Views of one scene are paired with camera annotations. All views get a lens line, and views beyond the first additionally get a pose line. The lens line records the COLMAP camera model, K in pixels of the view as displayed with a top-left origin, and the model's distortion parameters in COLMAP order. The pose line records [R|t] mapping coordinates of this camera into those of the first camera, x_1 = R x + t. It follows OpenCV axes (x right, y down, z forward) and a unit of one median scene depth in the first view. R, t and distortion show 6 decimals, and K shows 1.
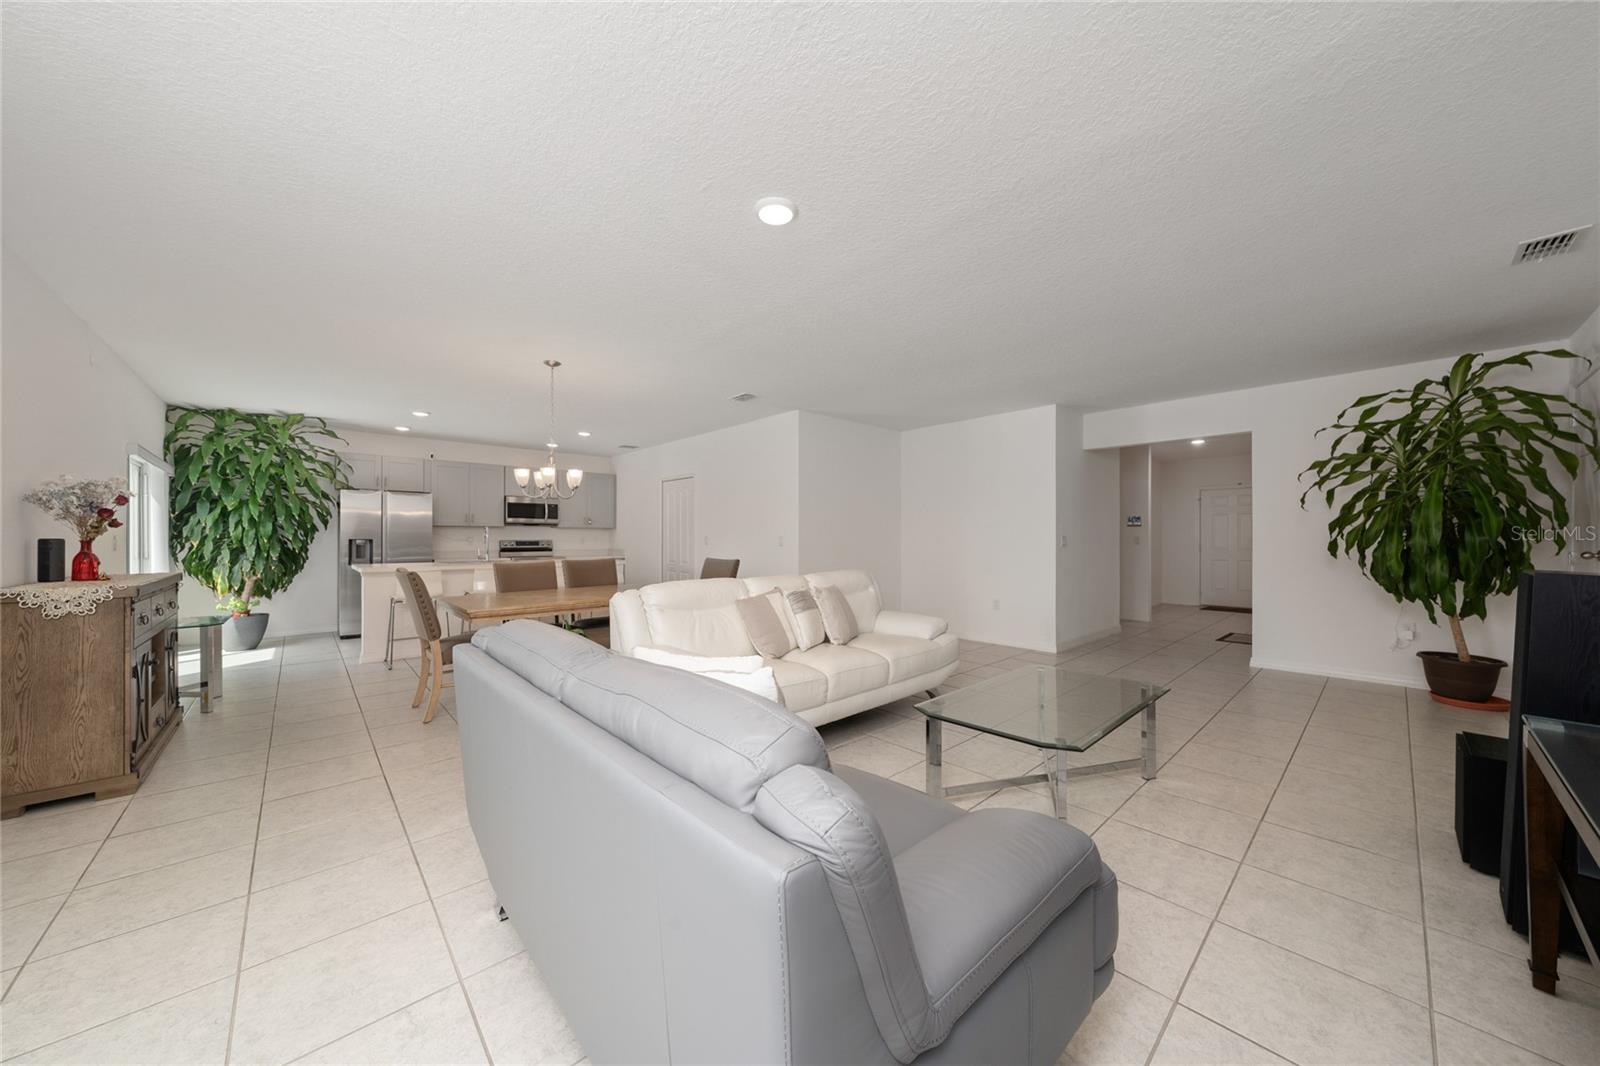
lens RADIAL K [[549.0, 0, 803.8], [0, 549.0, 538.5], [0, 0, 1]] dist [0.000611, 0.000162]
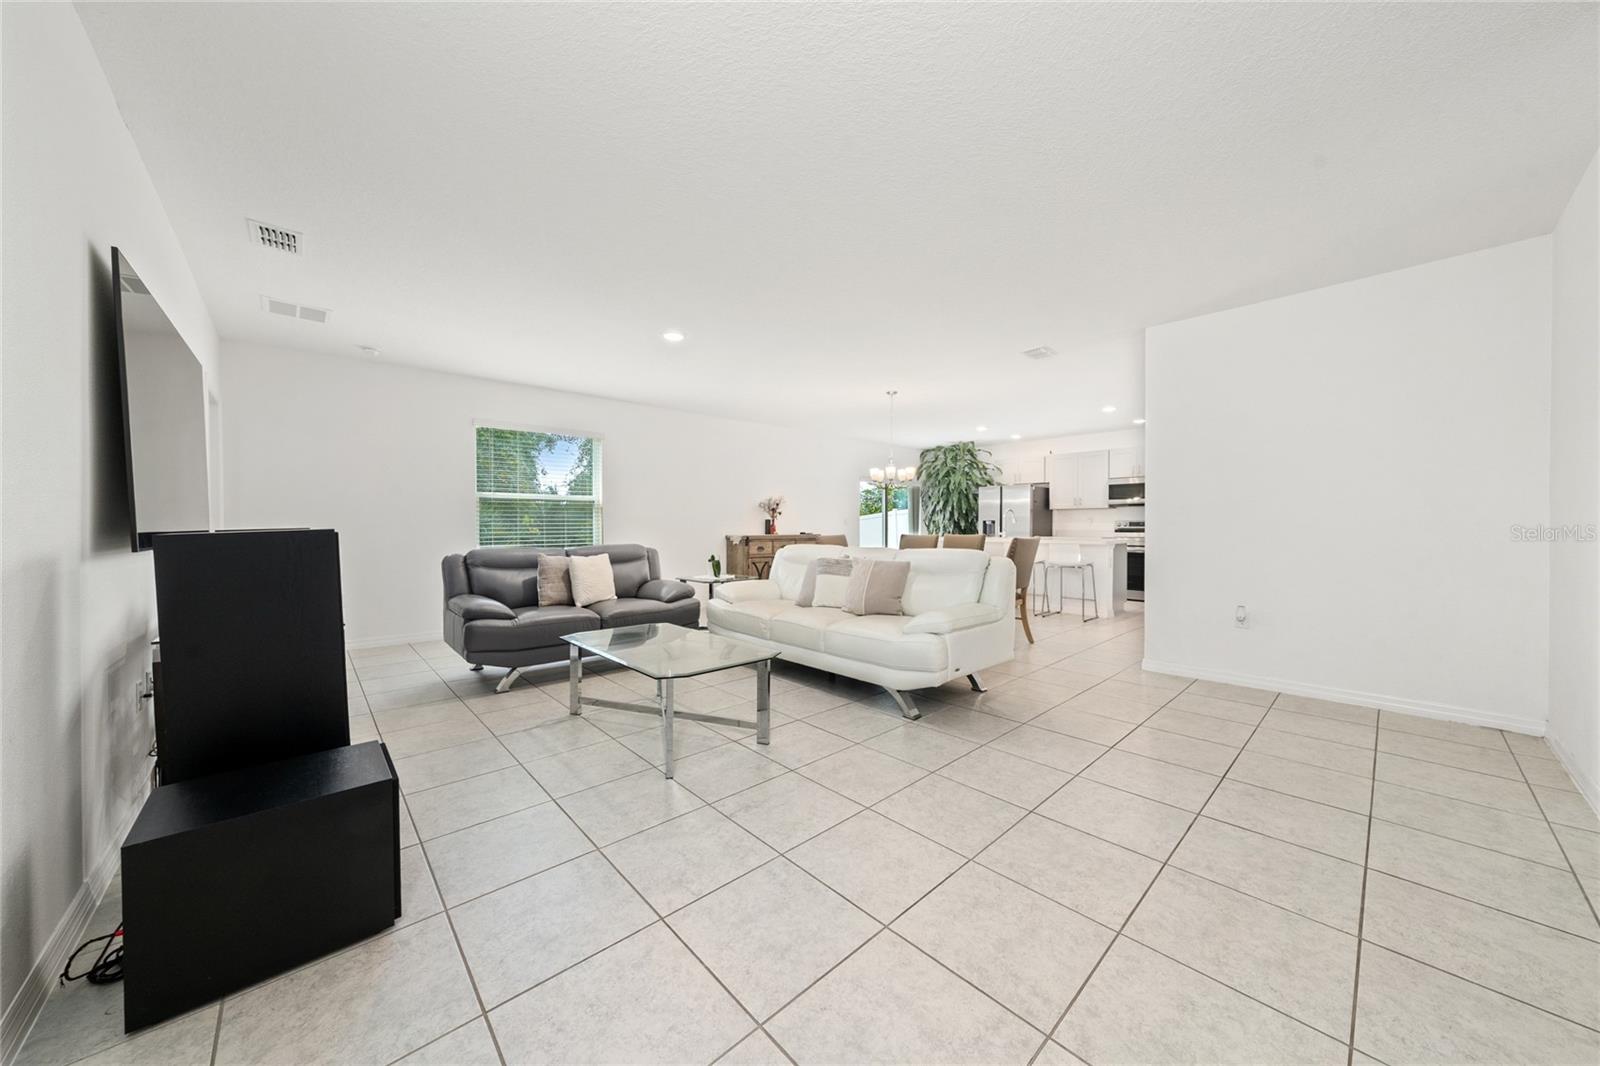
lens RADIAL K [[555.0, 0, 804.2], [0, 555.0, 525.6], [0, 0, 1]] dist [0.000959, 0.000221]
pose [[0.005799, 0.000723, -0.999983, 0.697061], [0.000309, 1.000000, 0.000725, 0.014109], [0.999983, -0.000313, 0.005799, 0.553210]]
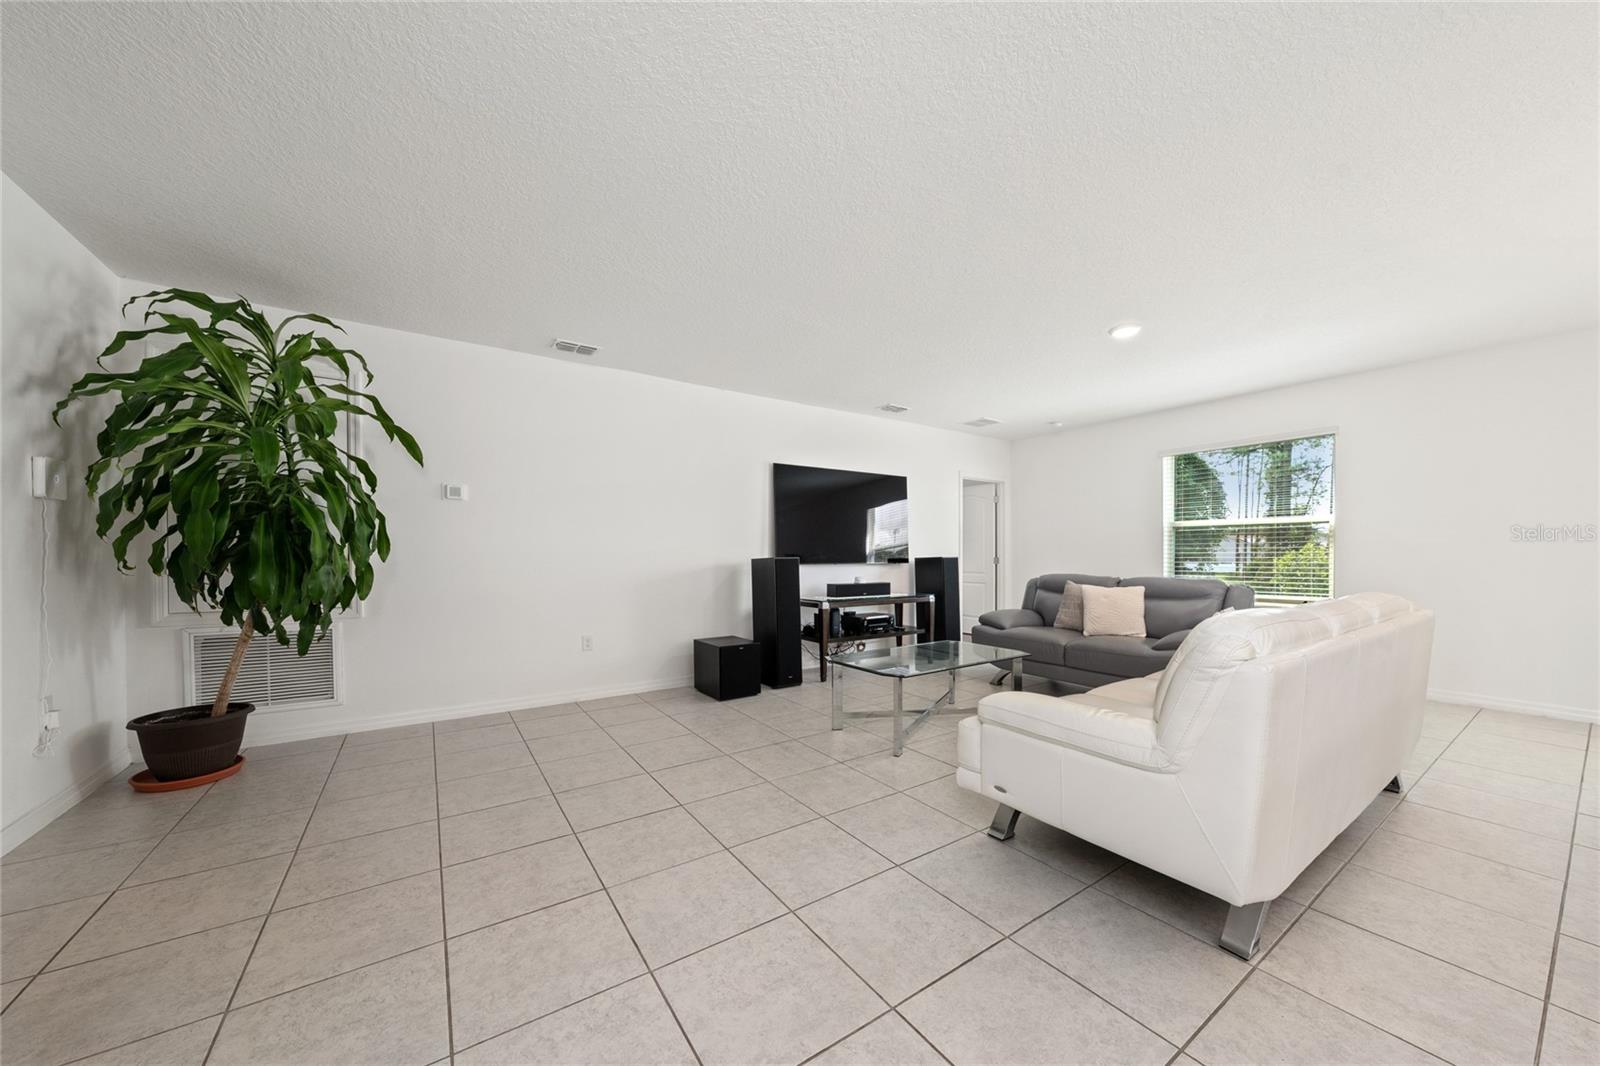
lens RADIAL K [[553.8, 0, 801.2], [0, 553.8, 550.7], [0, 0, 1]] dist [-0.000103, -0.000006]
pose [[-0.988608, 0.005990, 0.150392, 0.219325], [0.004482, 0.999936, -0.010362, 0.014286], [-0.150445, -0.009570, -0.988572, 1.064088]]
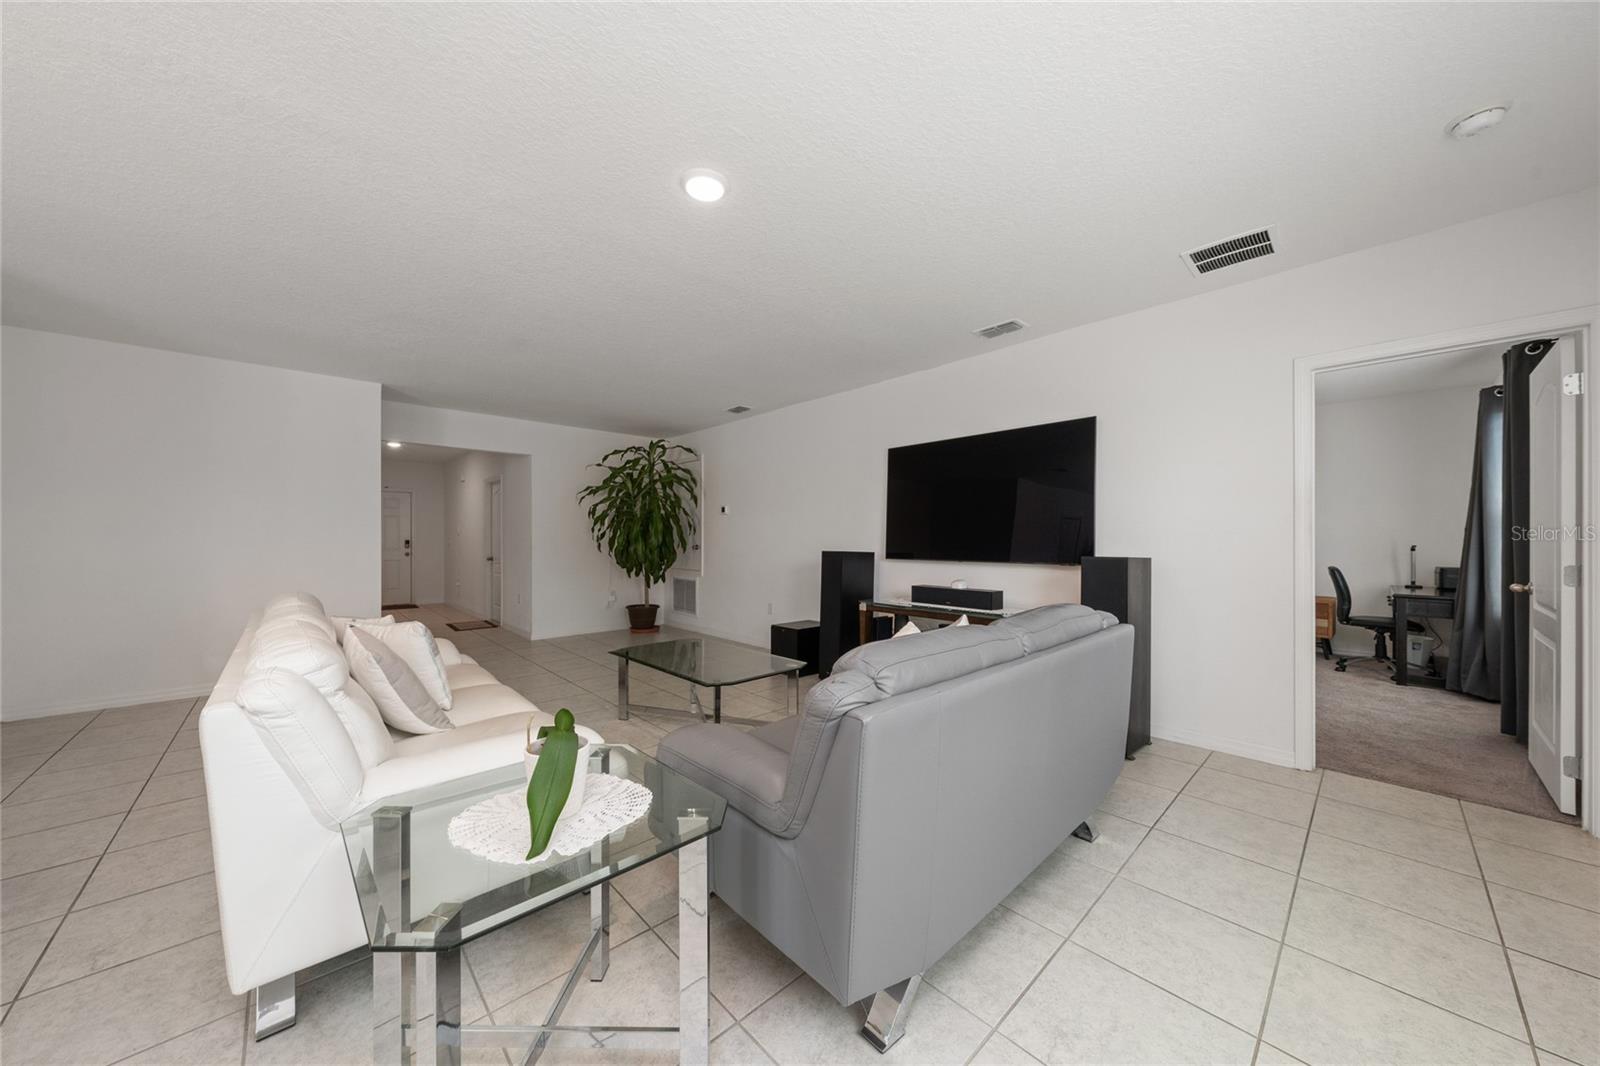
lens RADIAL K [[549.0, 0, 803.8], [0, 549.0, 538.5], [0, 0, 1]] dist [0.000611, 0.000162]
pose [[-0.016535, -0.001765, 0.999862, -0.402338], [0.002861, 0.999994, 0.001812, -0.003622], [-0.999859, 0.002891, -0.016530, 0.350255]]
